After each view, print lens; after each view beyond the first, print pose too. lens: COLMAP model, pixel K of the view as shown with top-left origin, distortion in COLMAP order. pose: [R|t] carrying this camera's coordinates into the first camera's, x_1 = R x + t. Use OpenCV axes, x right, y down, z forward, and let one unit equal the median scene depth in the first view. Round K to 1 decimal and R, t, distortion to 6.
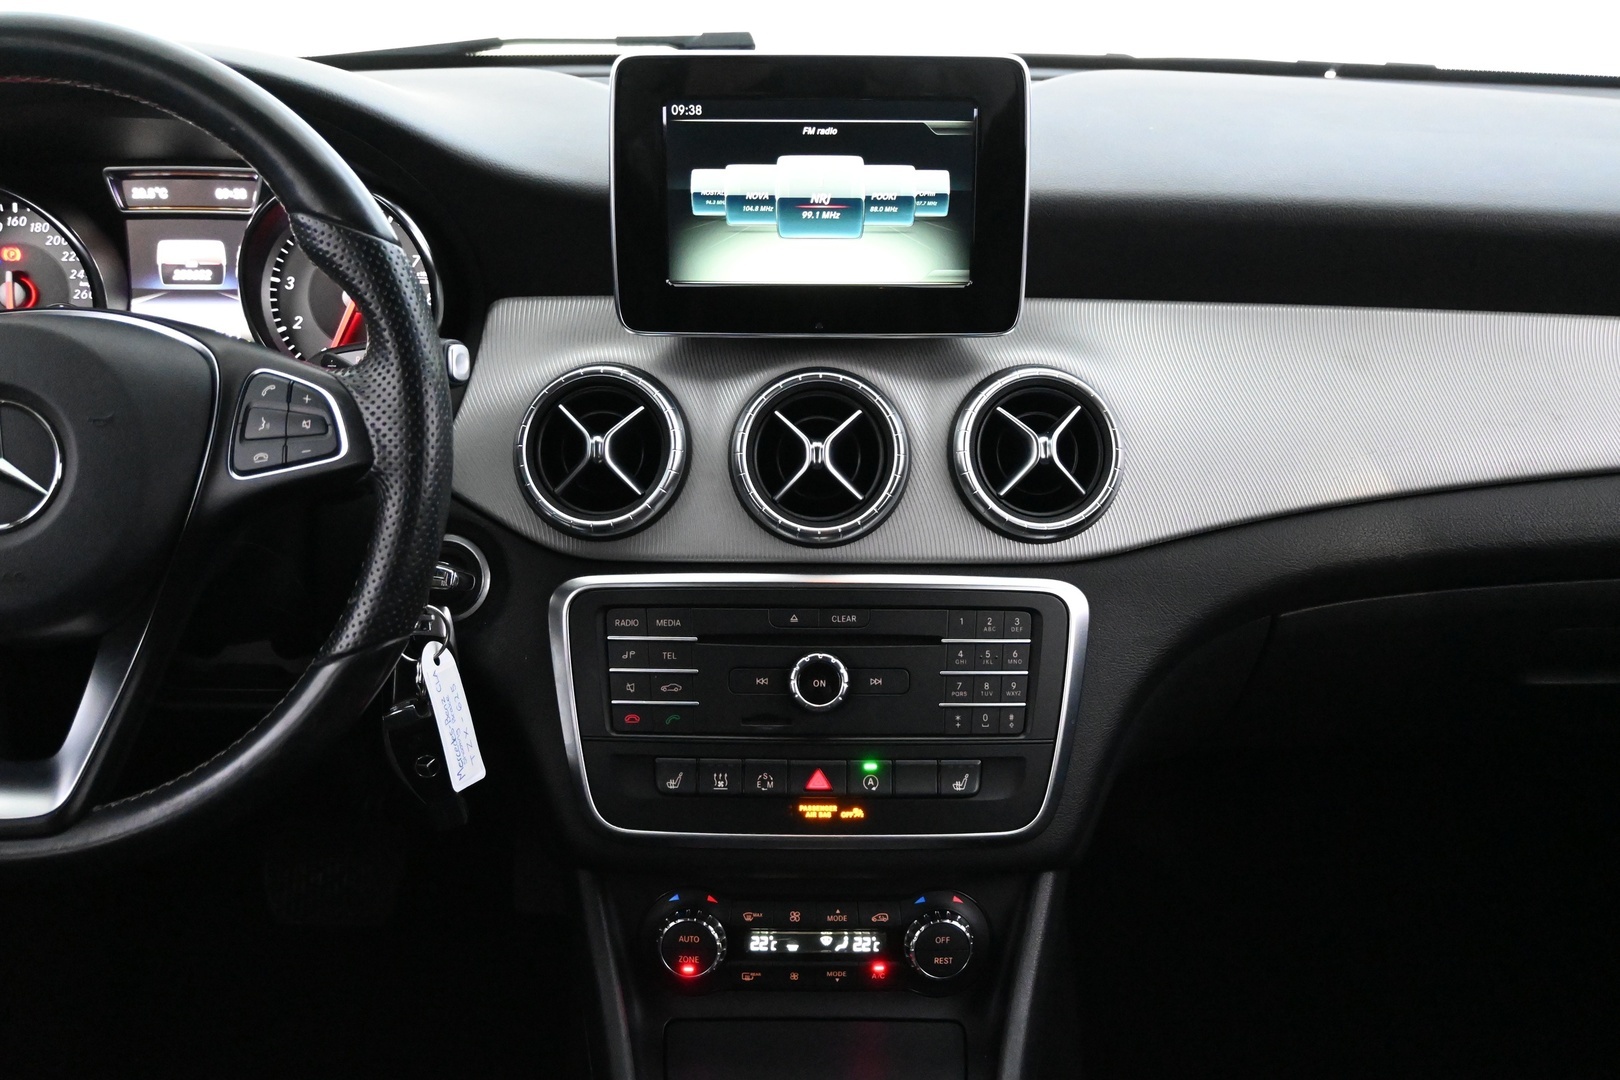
lens RADIAL K [[1944.1, 0, 818.3], [0, 1944.1, 544.8], [0, 0, 1]] dist [-0.004936, 0.000000]
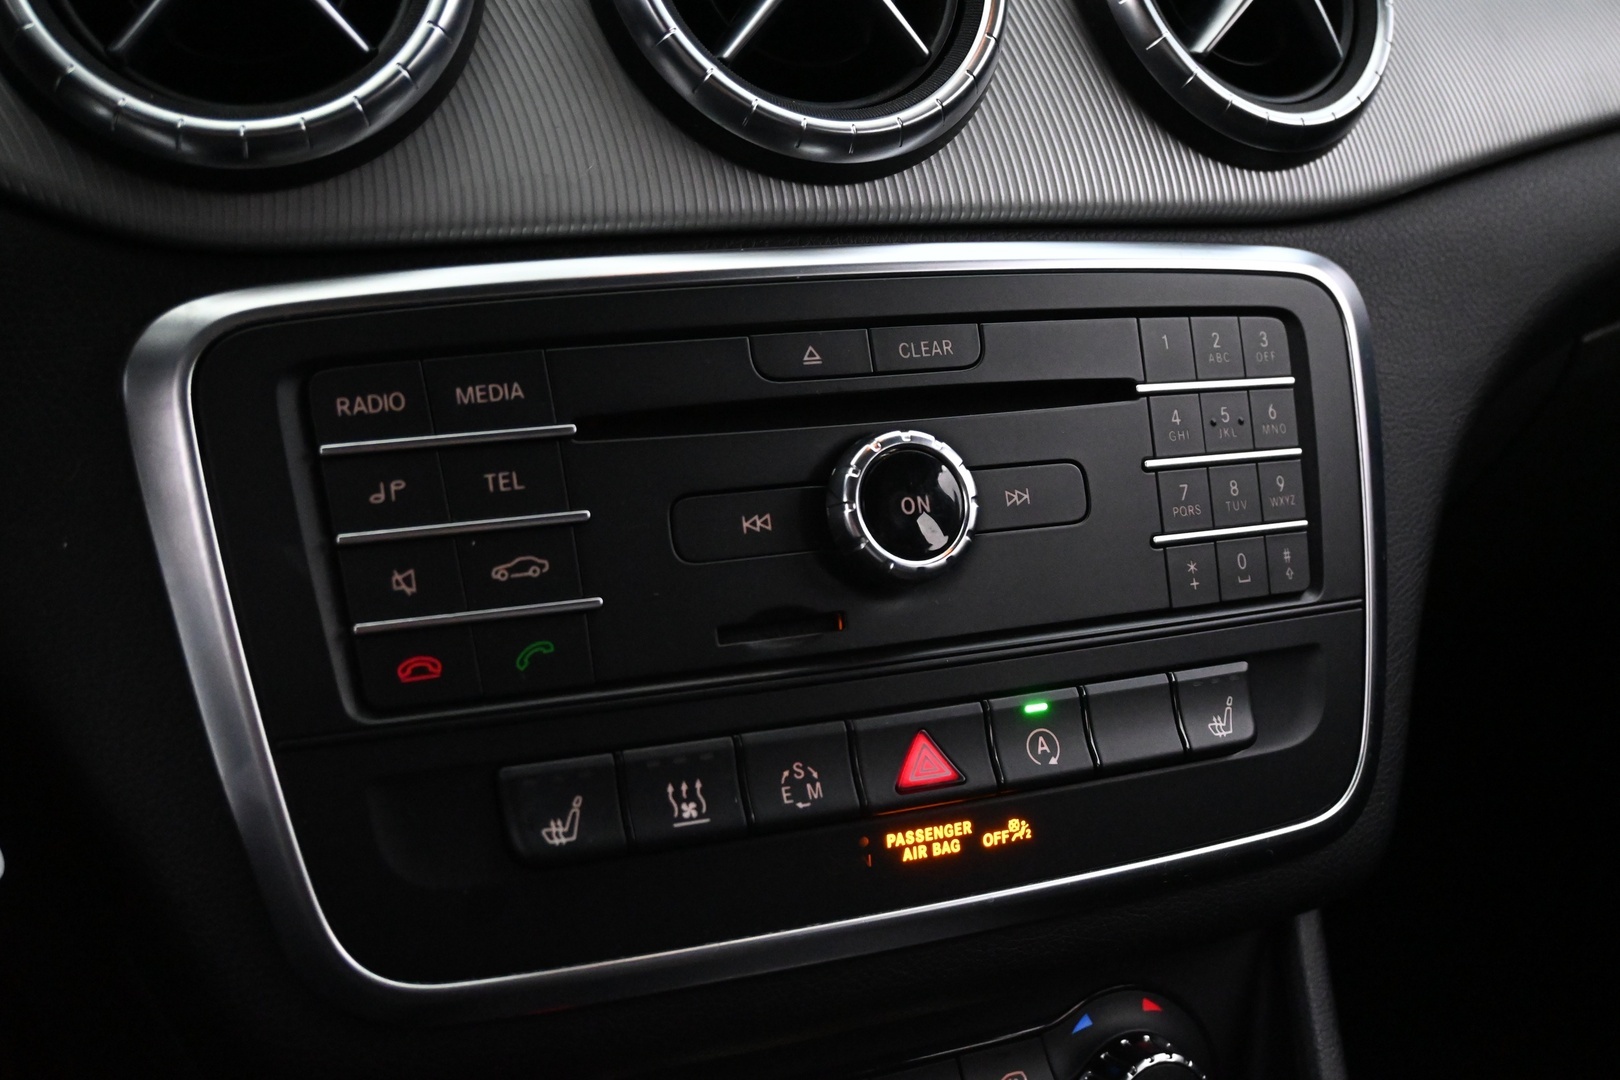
lens RADIAL K [[1848.4, 0, 806.2], [0, 1848.4, 540.3], [0, 0, 1]] dist [0.018488, 0.000000]
pose [[0.921083, -0.102837, 0.375540, -0.154823], [0.127356, 0.991010, -0.040989, 0.088833], [-0.367949, 0.085581, 0.925899, 0.657911]]
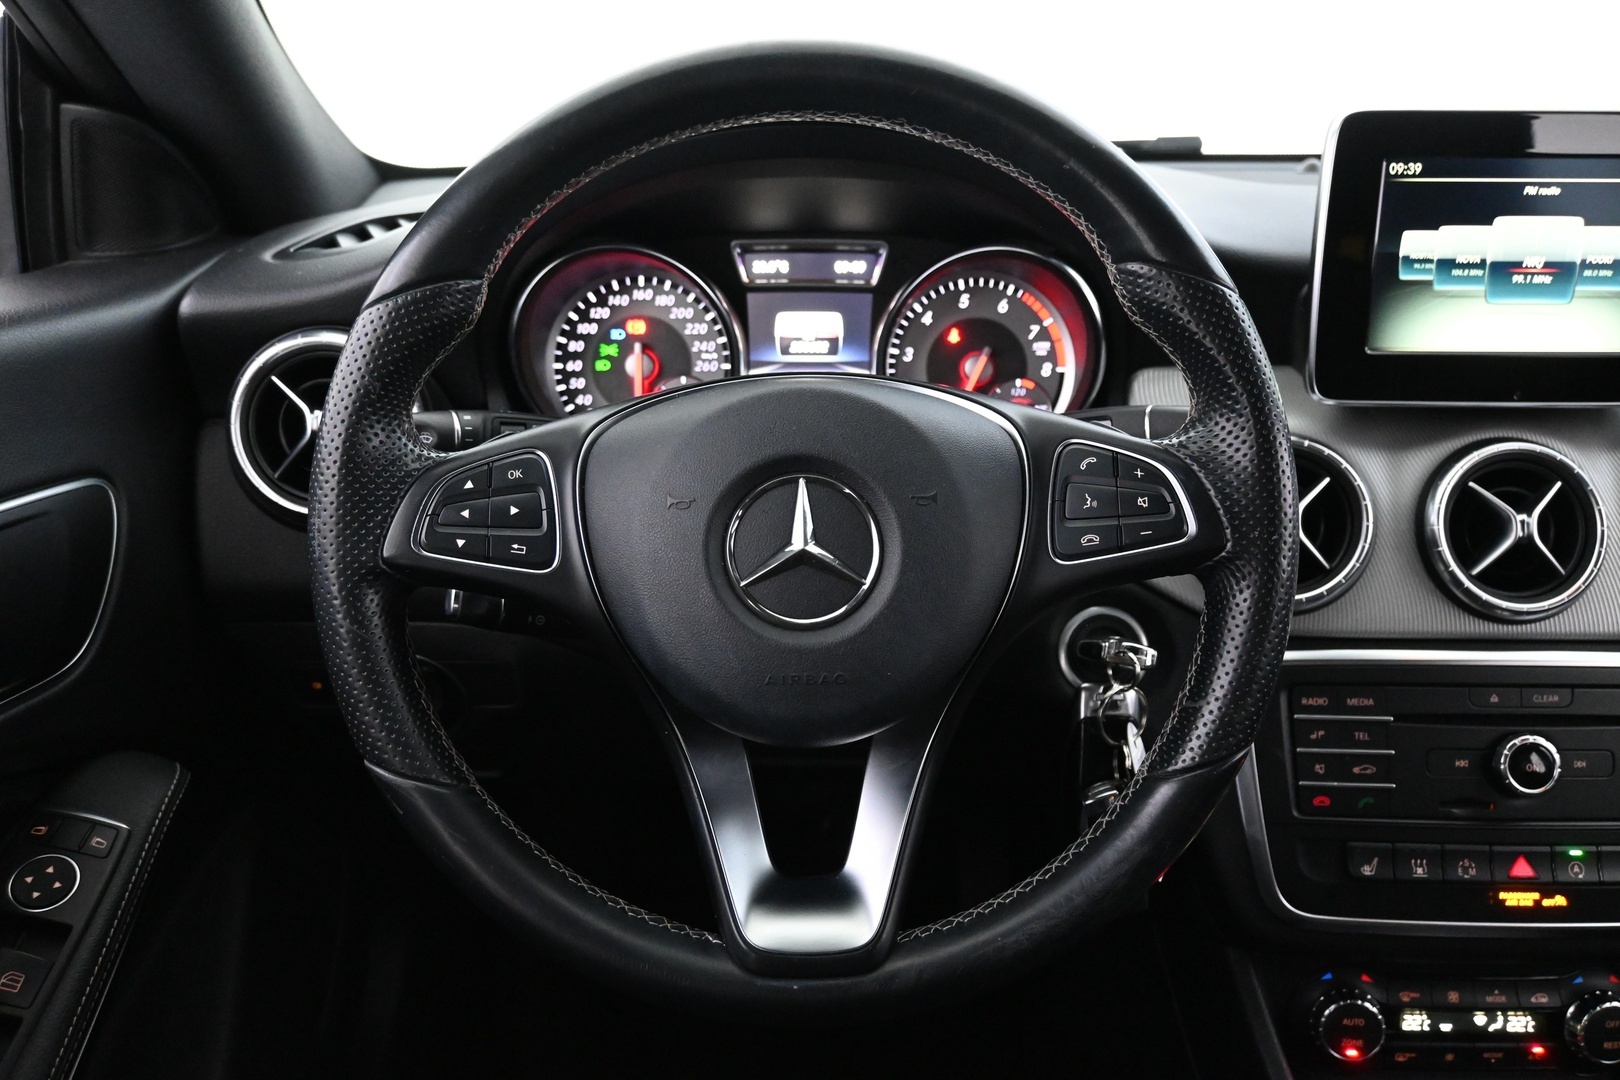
lens RADIAL K [[1351.1, 0, 801.3], [0, 1351.1, 541.6], [0, 0, 1]] dist [-0.012615, 0.000854]
pose [[0.999605, 0.001279, -0.028071, -0.334630], [-0.001694, 0.999890, -0.014739, -0.028991], [0.028049, 0.014781, 0.999497, 0.321095]]
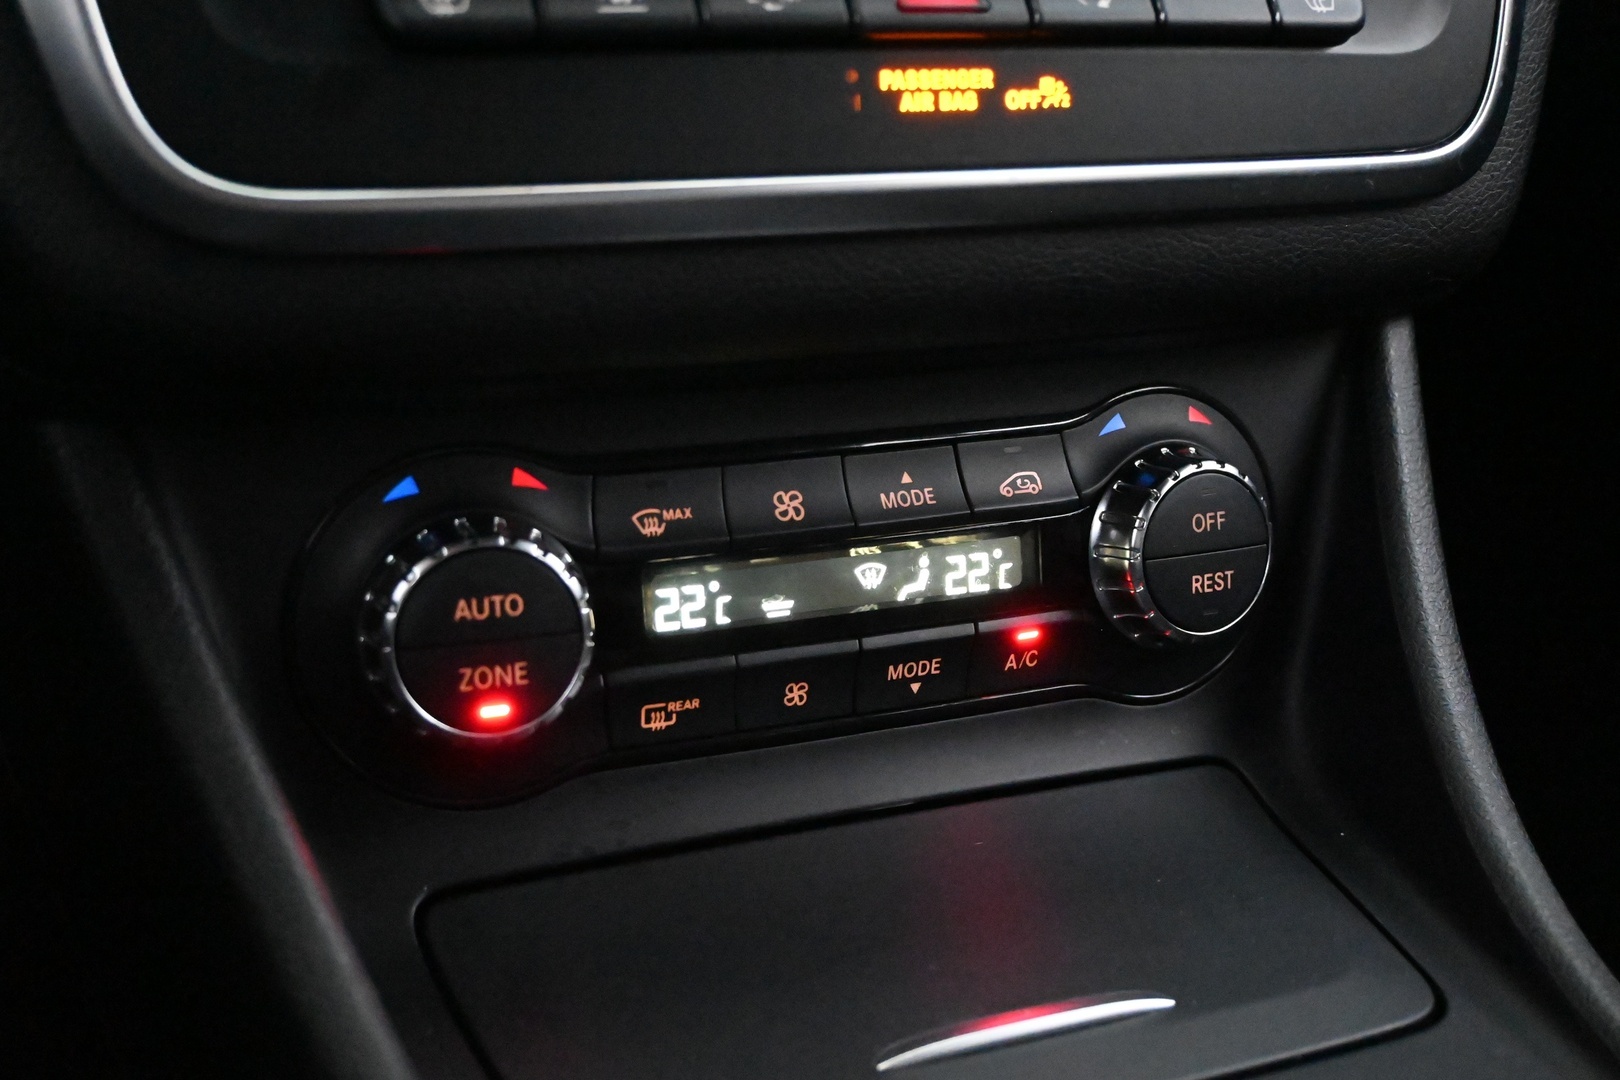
lens RADIAL K [[2116.0, 0, 814.8], [0, 2116.0, 547.0], [0, 0, 1]] dist [-0.003462, 0.000000]
pose [[0.916398, -0.112691, 0.384076, -0.147364], [0.090593, 0.993044, 0.075214, 0.179086], [-0.389881, -0.034131, 0.920233, 0.705985]]
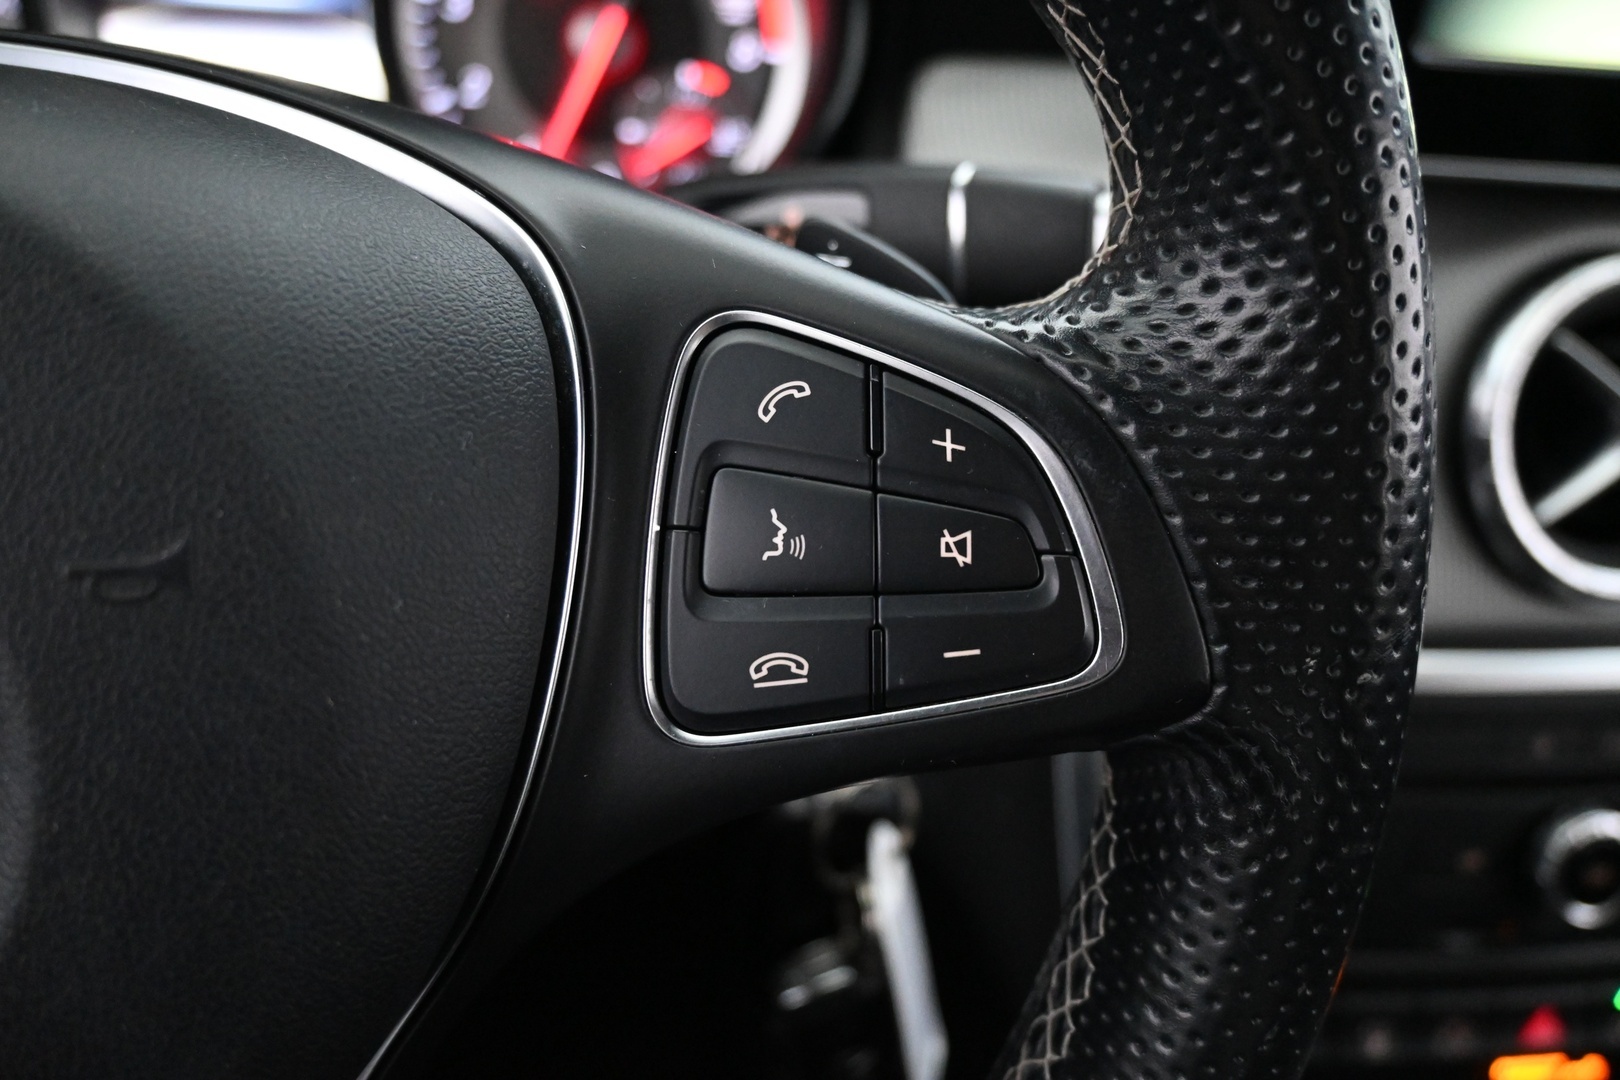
lens RADIAL K [[1361.3, 0, 811.8], [0, 1361.3, 547.6], [0, 0, 1]] dist [0.006757, 0.017176]
pose [[0.986709, -0.002223, 0.162482, -0.261039], [-0.032756, 0.976660, 0.212278, -0.083875], [-0.159161, -0.214779, 0.963607, 0.688864]]
